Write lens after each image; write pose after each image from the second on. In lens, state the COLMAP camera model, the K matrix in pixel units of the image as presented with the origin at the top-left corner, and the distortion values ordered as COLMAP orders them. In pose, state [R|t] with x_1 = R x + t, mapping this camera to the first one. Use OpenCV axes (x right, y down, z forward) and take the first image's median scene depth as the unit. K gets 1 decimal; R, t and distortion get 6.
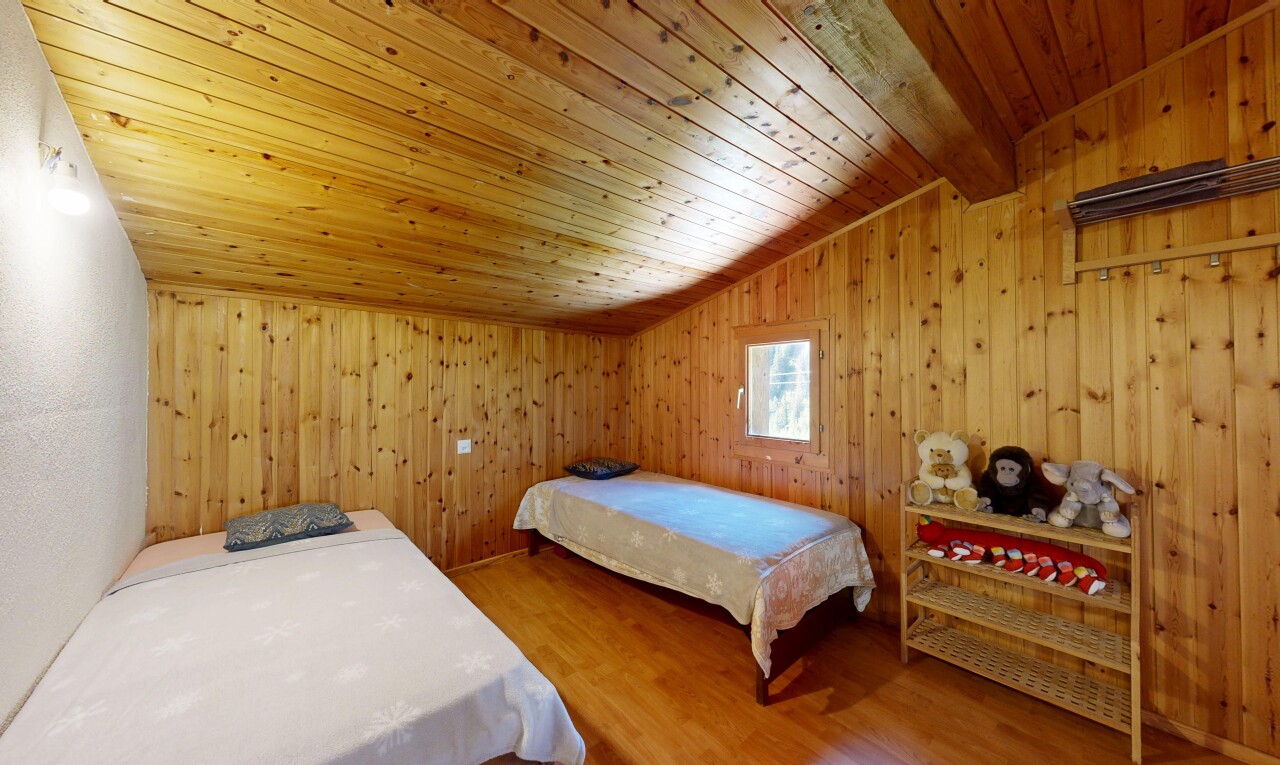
lens RADIAL K [[429.9, 0, 641.1], [0, 429.9, 384.5], [0, 0, 1]] dist [-0.000421, 0.000119]
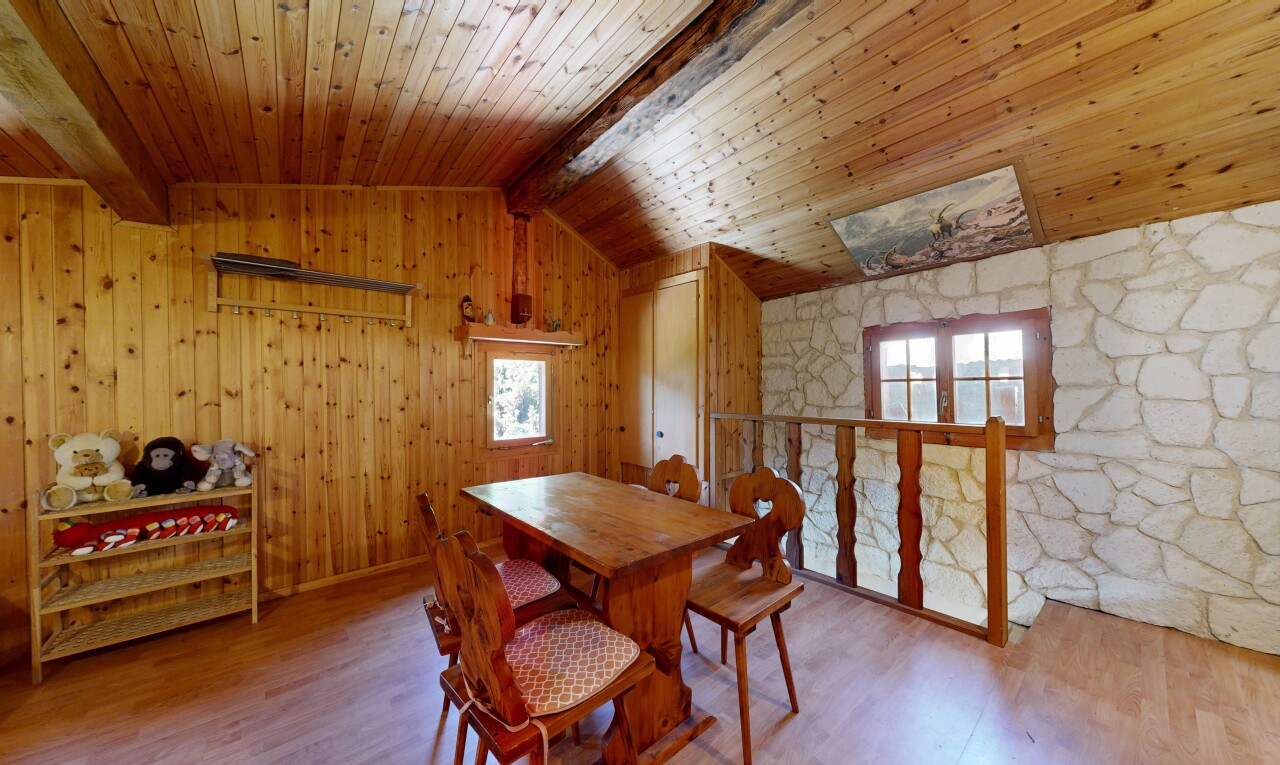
lens RADIAL K [[429.9, 0, 638.9], [0, 429.9, 384.2], [0, 0, 1]] dist [-0.000421, 0.000119]
pose [[0.008660, 0.000927, 0.999962, -0.289145], [0.001317, 0.999999, -0.000938, -0.001865], [-0.999962, 0.001325, 0.008659, -0.295959]]
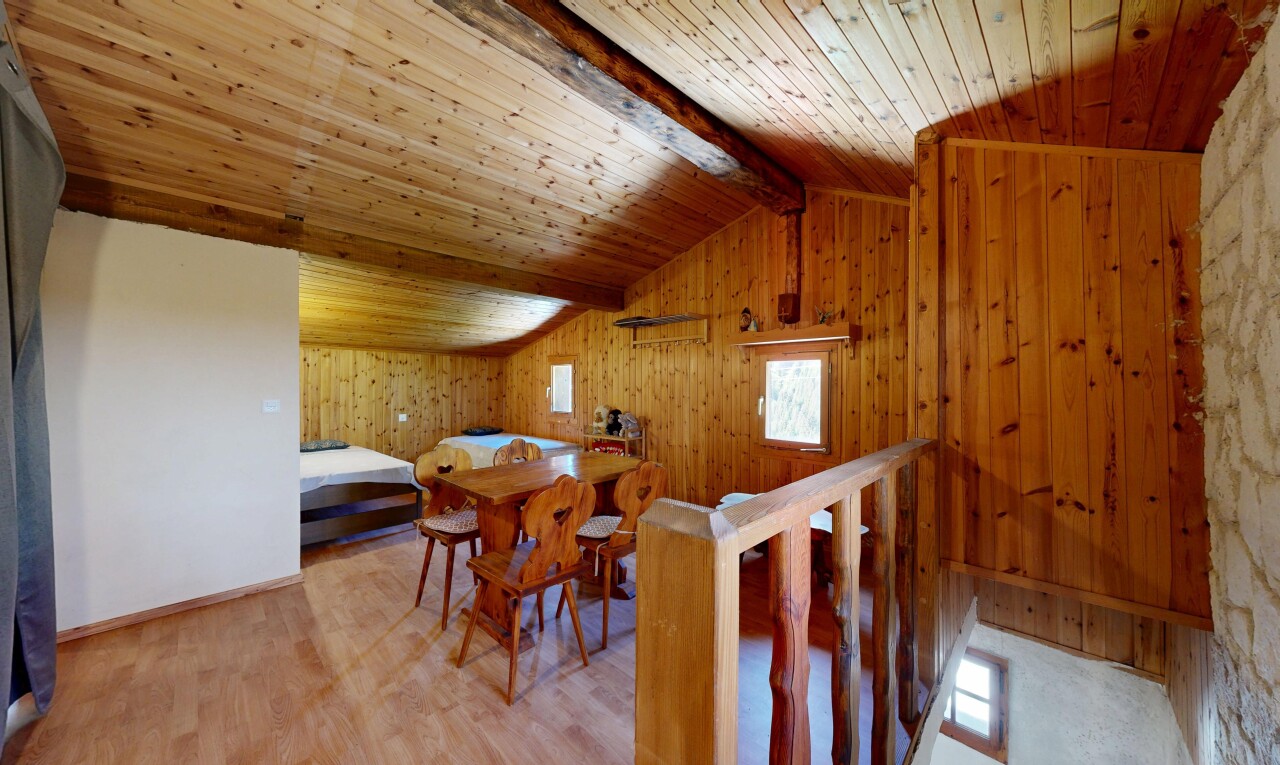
lens RADIAL K [[429.9, 0, 640.8], [0, 429.9, 382.7], [0, 0, 1]] dist [-0.000421, 0.000119]
pose [[0.996335, -0.000169, 0.085540, 0.671773], [0.000436, 0.999995, -0.003113, -0.009310], [-0.085539, 0.003139, 0.996330, -1.396824]]
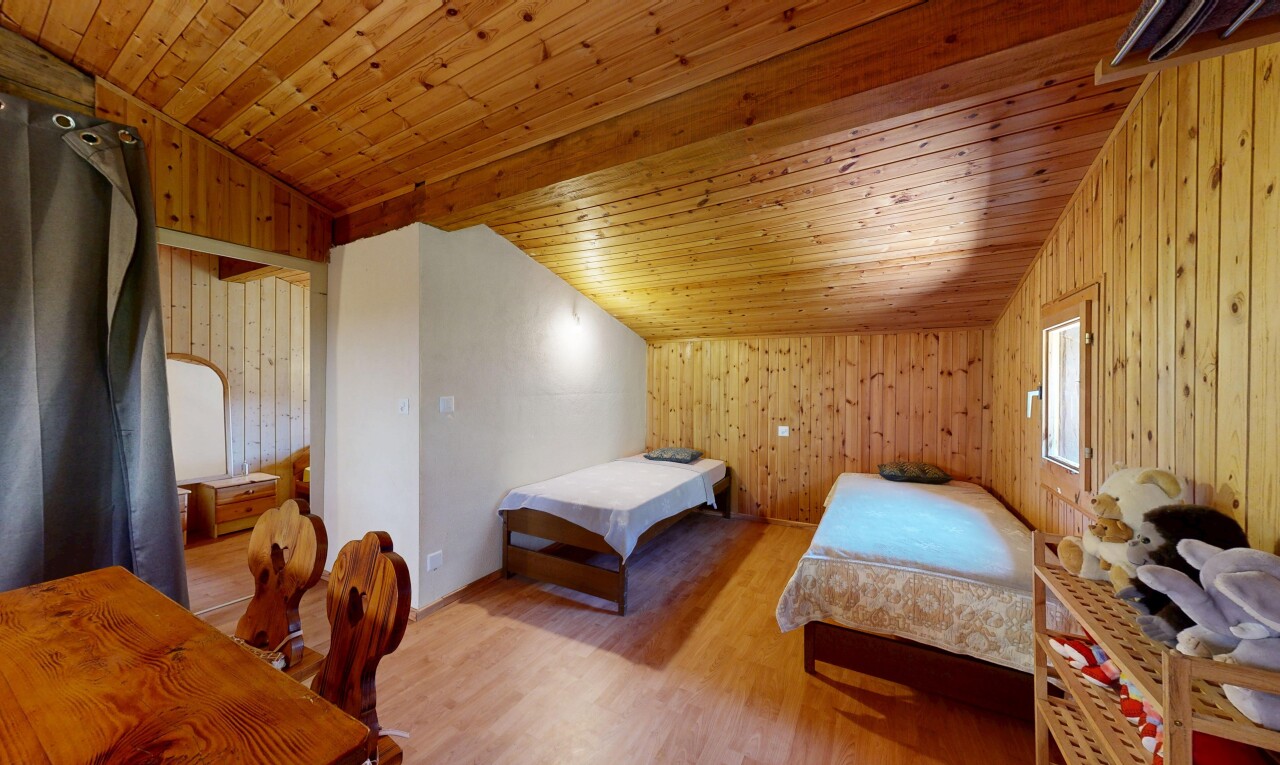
lens RADIAL K [[429.9, 0, 636.7], [0, 429.9, 384.4], [0, 0, 1]] dist [-0.000421, 0.000119]
pose [[0.333318, -0.000220, -0.942814, 0.959490], [-0.000036, 1.000000, -0.000246, -0.001411], [0.942814, 0.000116, 0.333318, 0.168636]]
